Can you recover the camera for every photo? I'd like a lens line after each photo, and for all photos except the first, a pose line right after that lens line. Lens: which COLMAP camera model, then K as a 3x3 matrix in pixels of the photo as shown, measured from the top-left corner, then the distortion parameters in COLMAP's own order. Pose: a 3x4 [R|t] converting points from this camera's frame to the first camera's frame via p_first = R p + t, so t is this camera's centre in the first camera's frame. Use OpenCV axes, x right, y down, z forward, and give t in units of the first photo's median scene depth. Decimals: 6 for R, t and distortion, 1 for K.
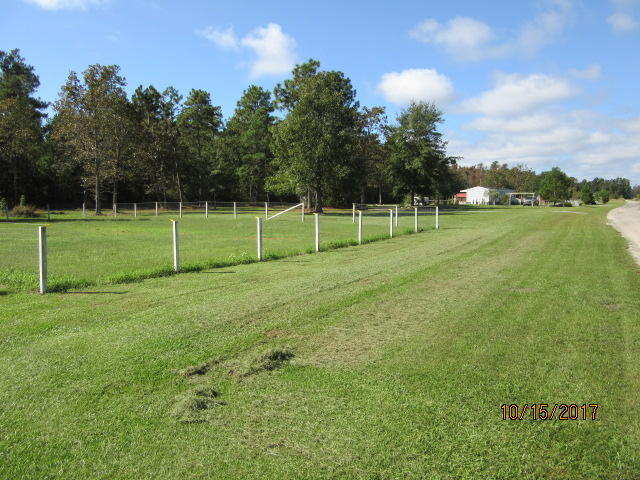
lens RADIAL K [[477.7, 0, 320.0], [0, 477.7, 240.0], [0, 0, 1]] dist [-0.021405, 0.002087]
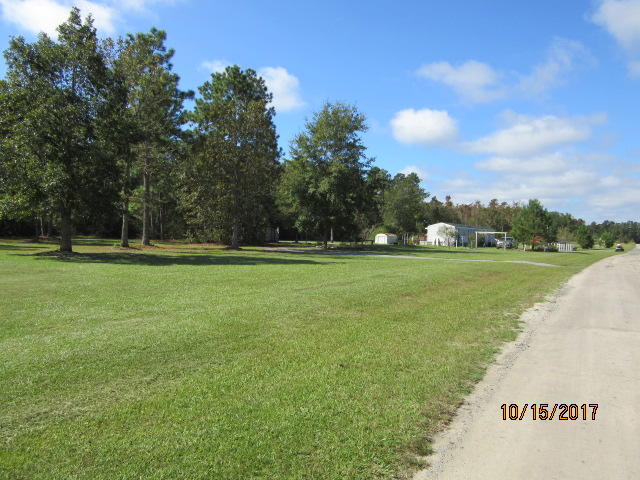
lens RADIAL K [[477.7, 0, 320.0], [0, 477.7, 240.0], [0, 0, 1]] dist [-0.021405, 0.002087]
pose [[0.999322, 0.029810, -0.021588, 0.139753], [-0.031319, 0.996816, -0.073324, -0.018227], [0.019333, 0.073950, 0.997075, 0.195723]]
